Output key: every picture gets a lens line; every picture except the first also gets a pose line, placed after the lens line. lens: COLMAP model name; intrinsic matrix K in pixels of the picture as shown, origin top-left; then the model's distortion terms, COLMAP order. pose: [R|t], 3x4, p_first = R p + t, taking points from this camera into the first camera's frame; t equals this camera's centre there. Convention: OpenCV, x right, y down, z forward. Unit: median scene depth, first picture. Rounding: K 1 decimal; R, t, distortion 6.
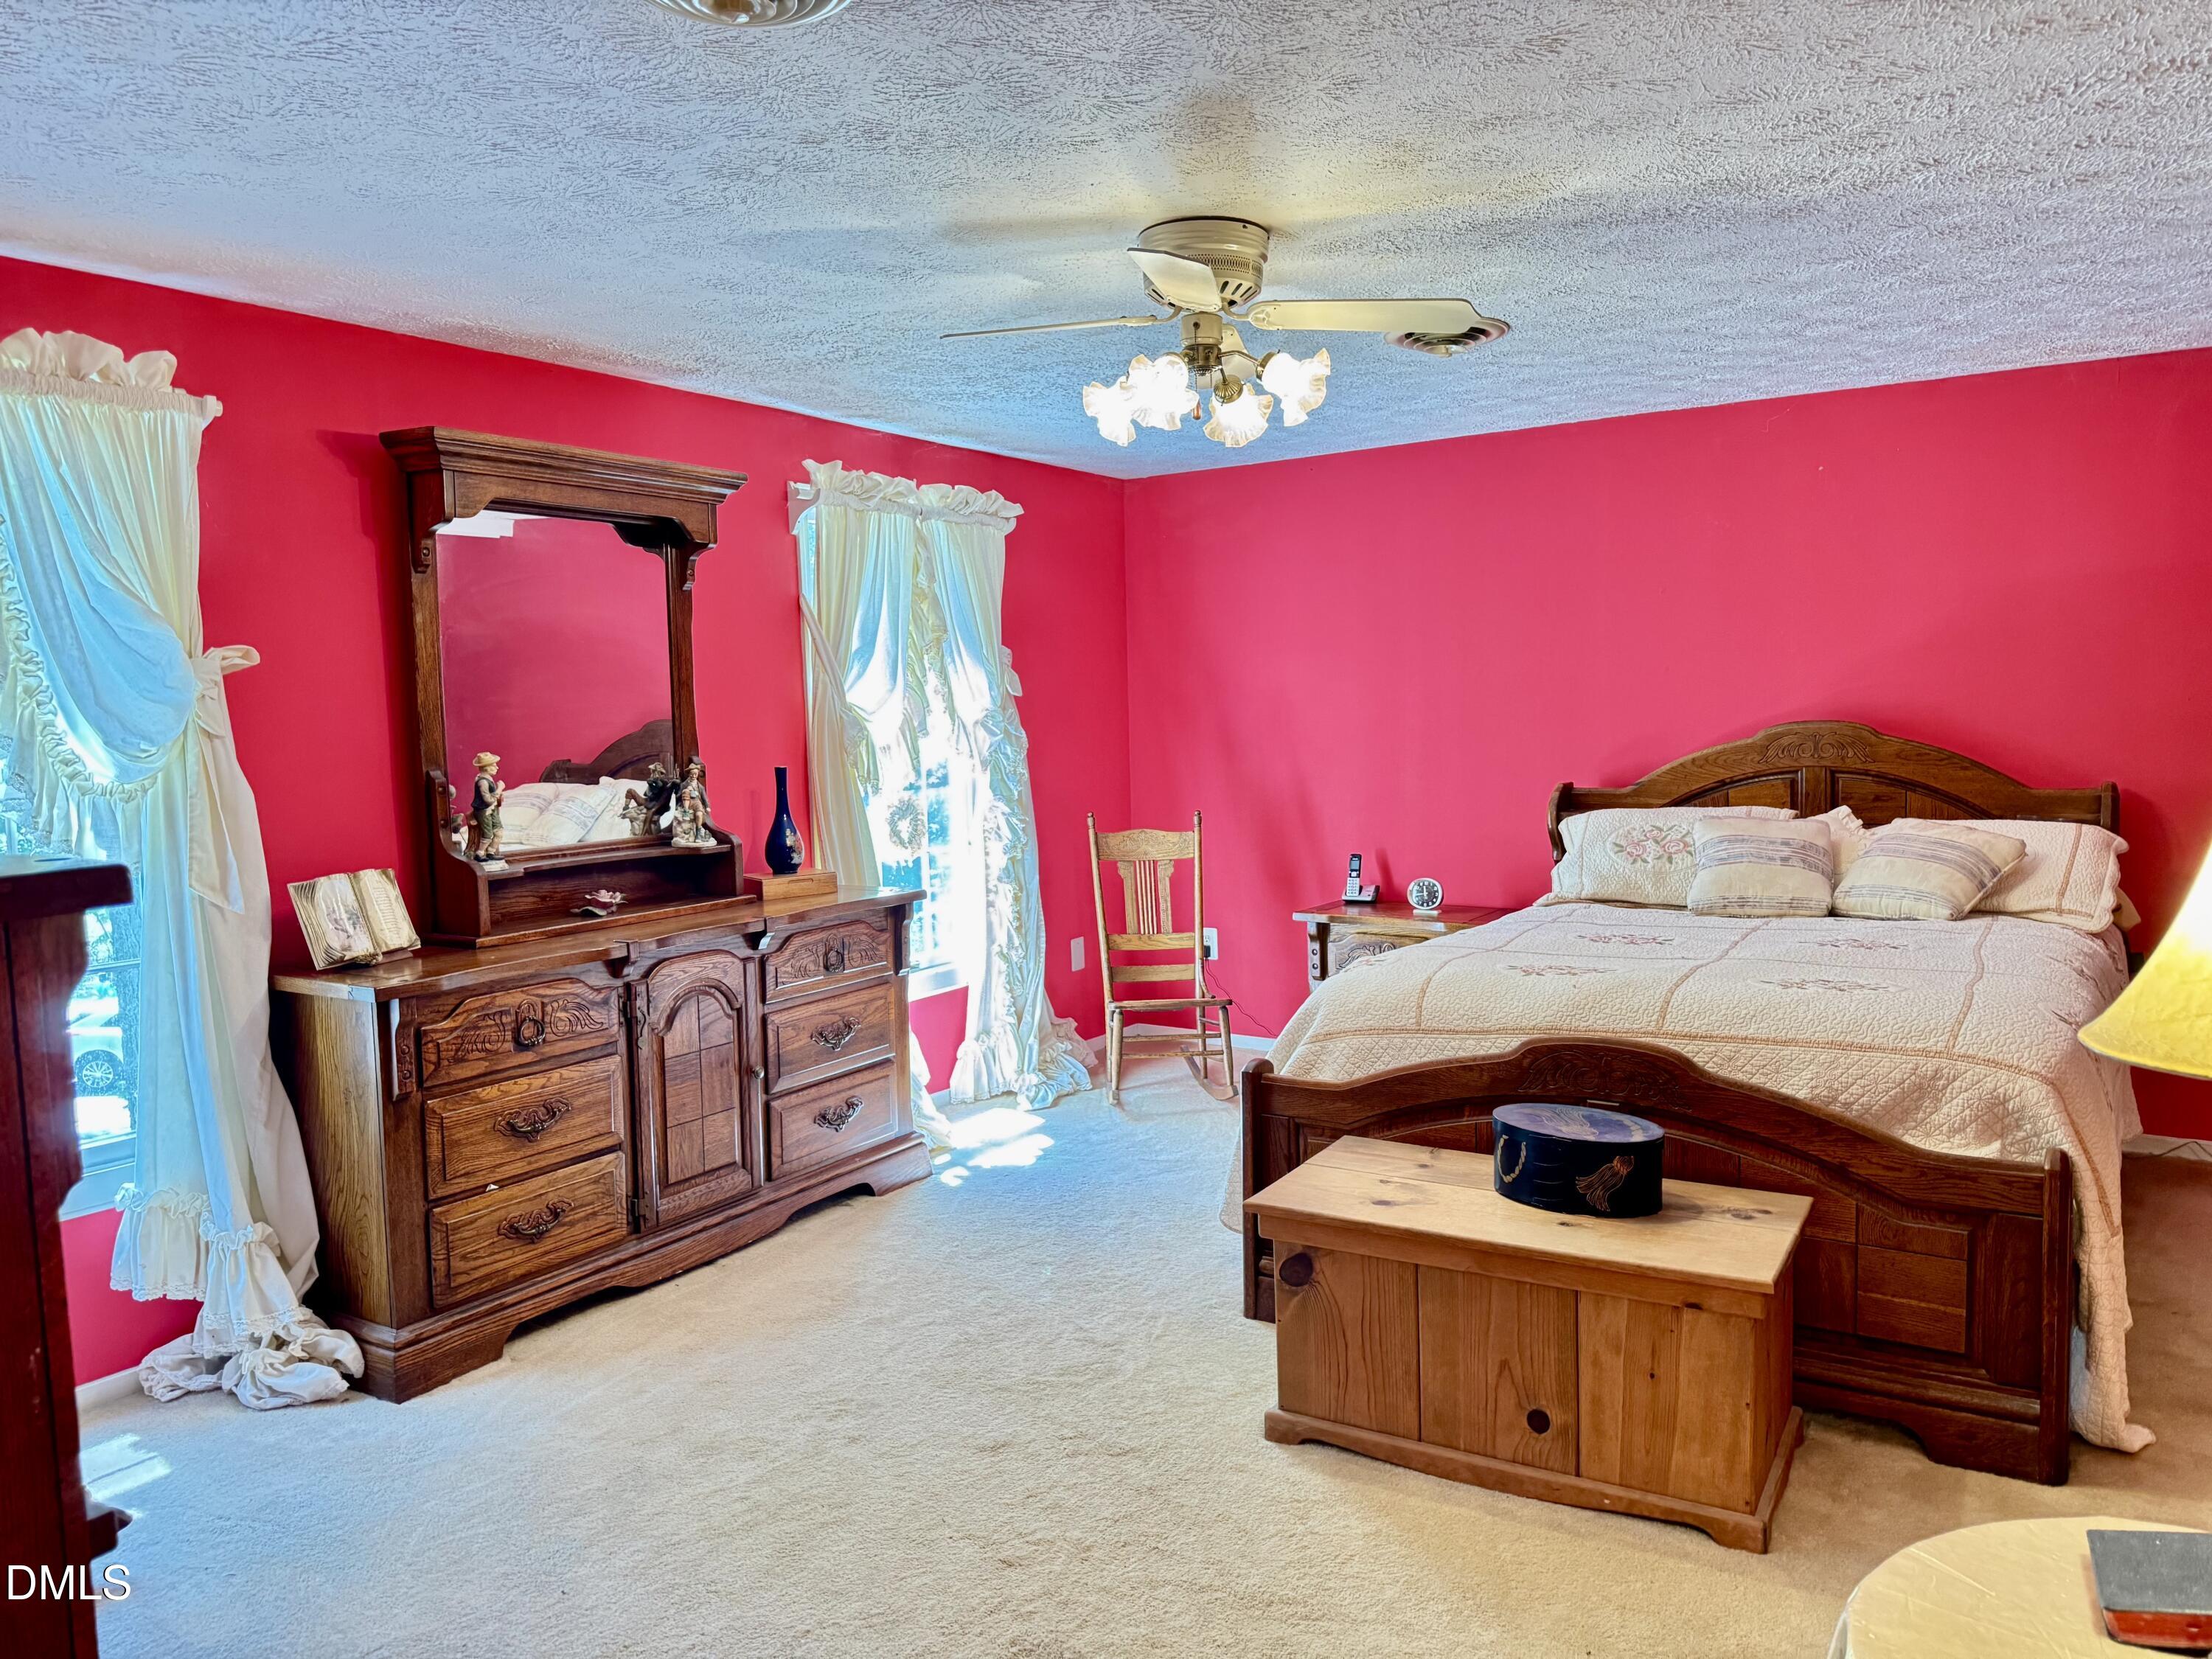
lens RADIAL K [[1573.0, 0, 1096.5], [0, 1573.0, 832.1], [0, 0, 1]] dist [0.057762, -0.043586]
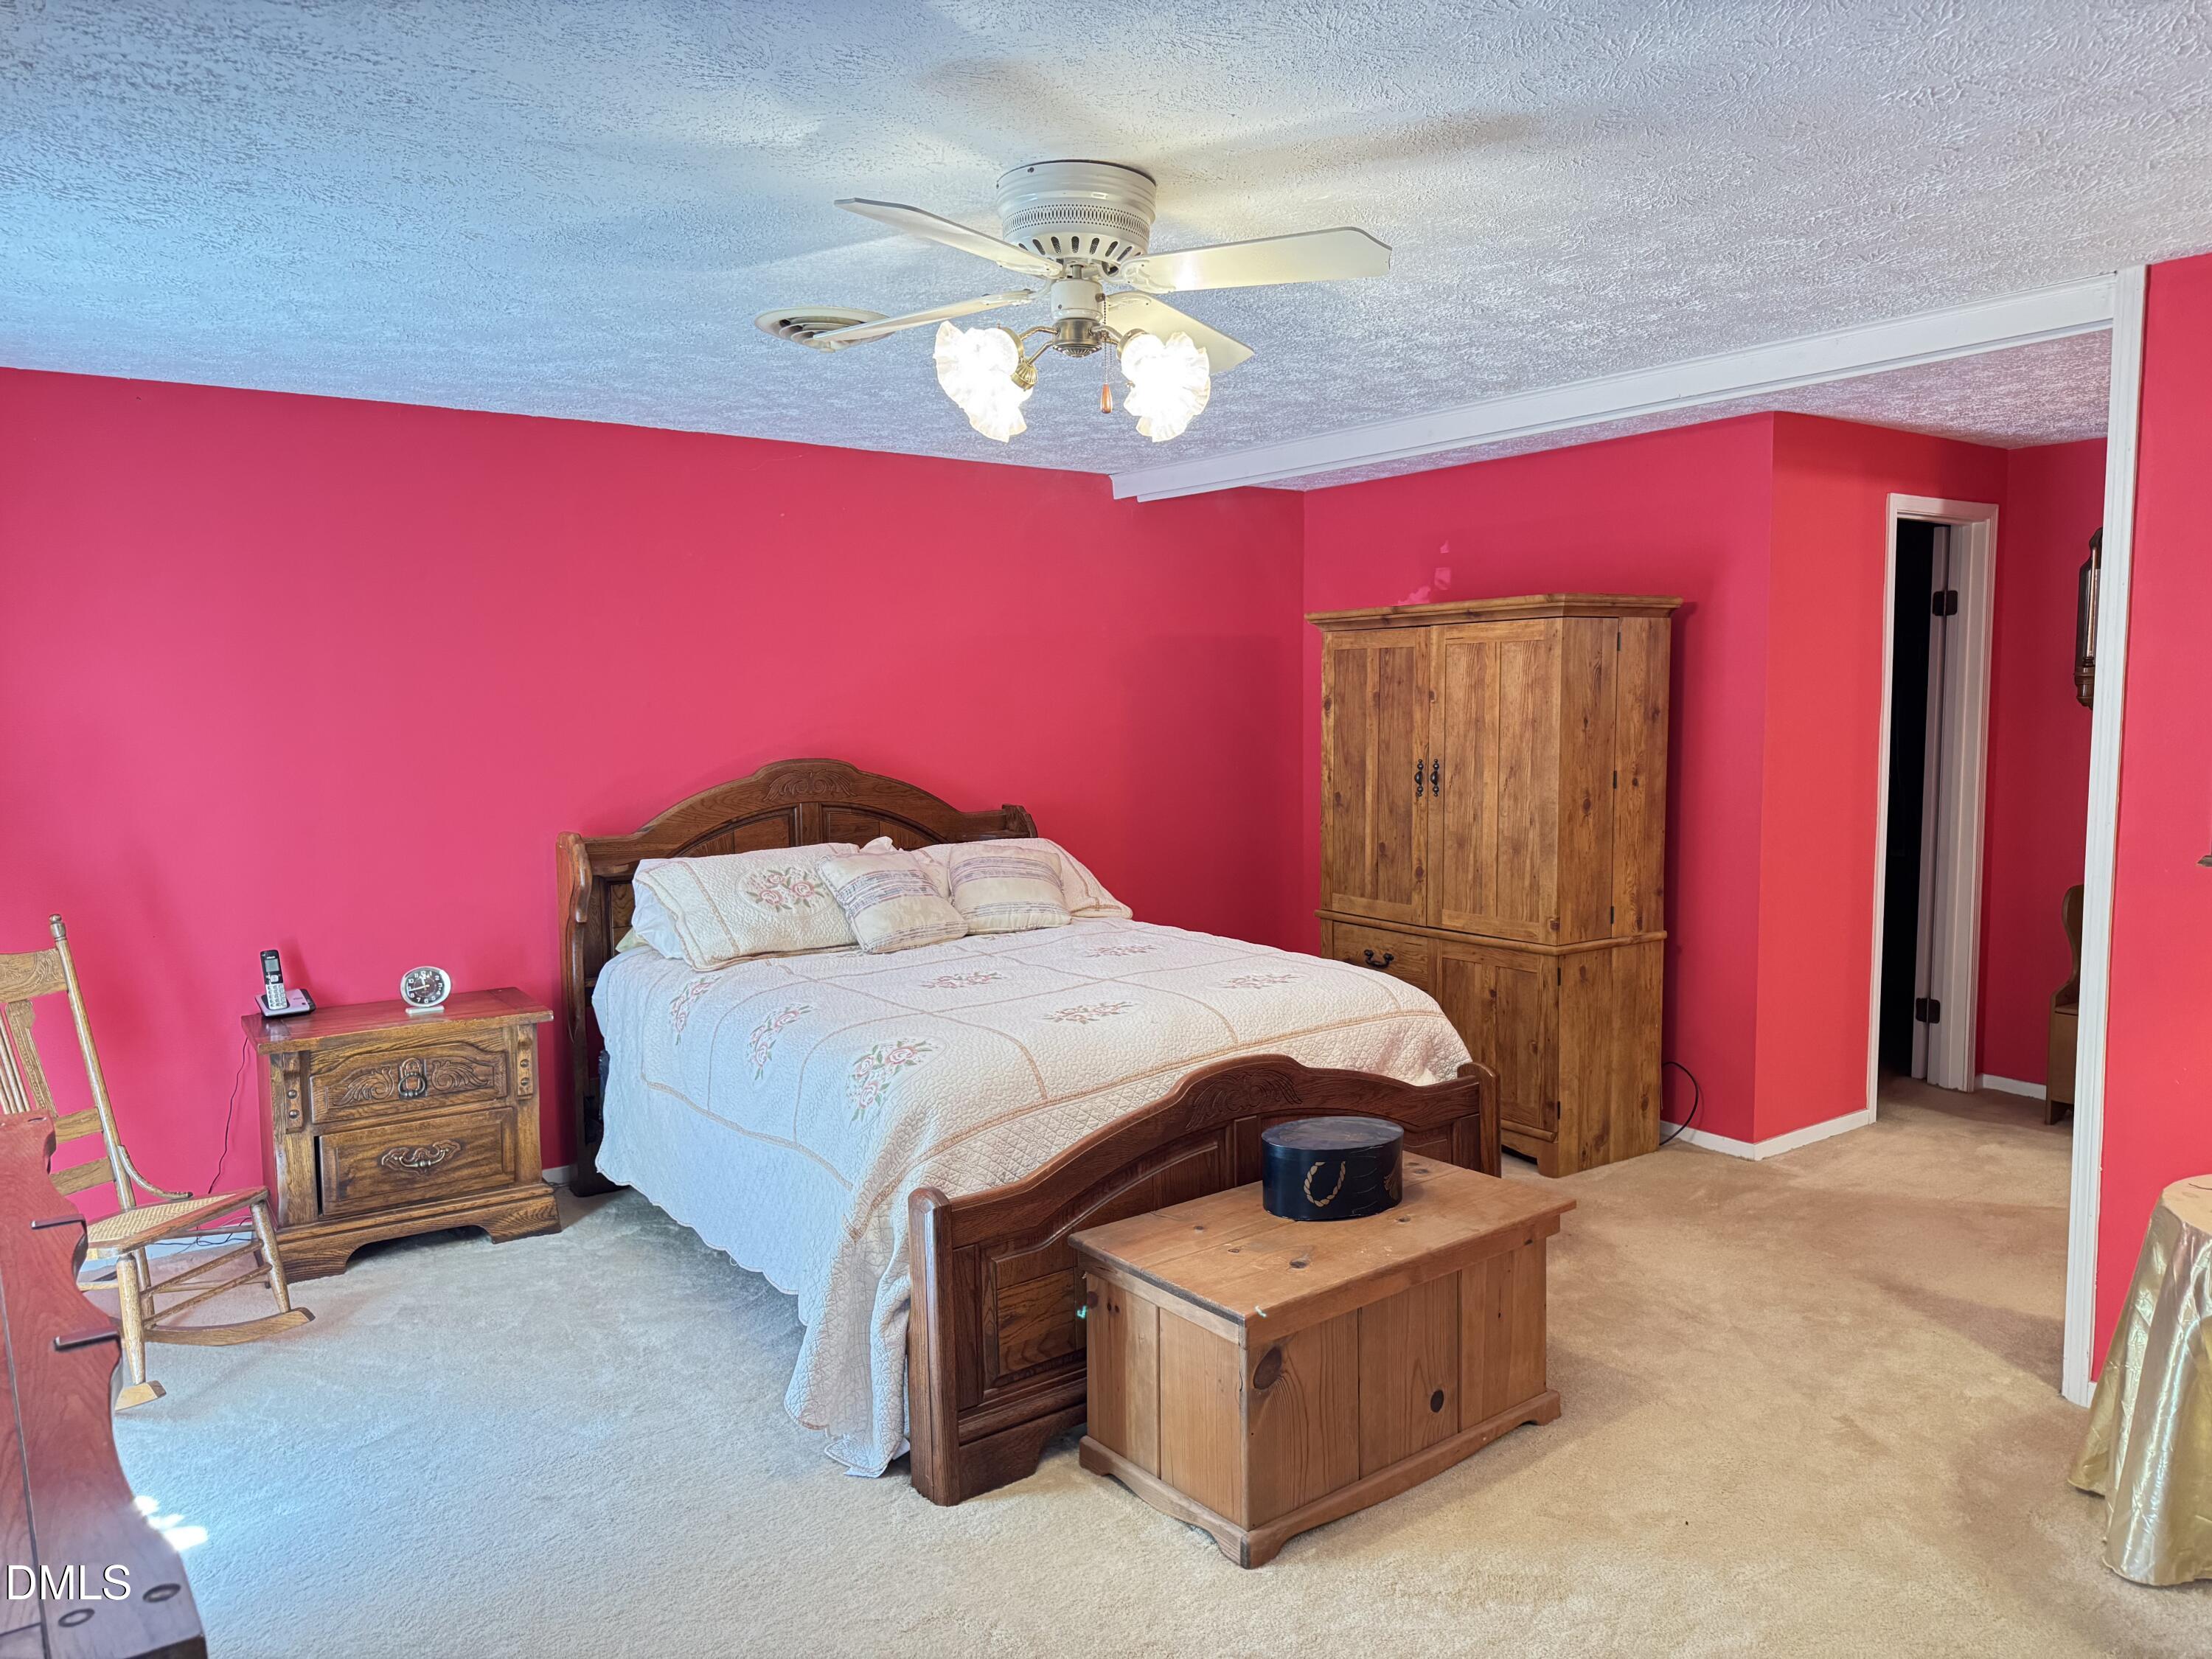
lens RADIAL K [[1573.0, 0, 1096.4], [0, 1573.0, 829.4], [0, 0, 1]] dist [0.057762, -0.043586]
pose [[0.338874, -0.059783, 0.938930, -0.554041], [0.075092, 0.996514, 0.036348, -0.056428], [-0.937830, 0.058188, 0.342182, 0.558724]]
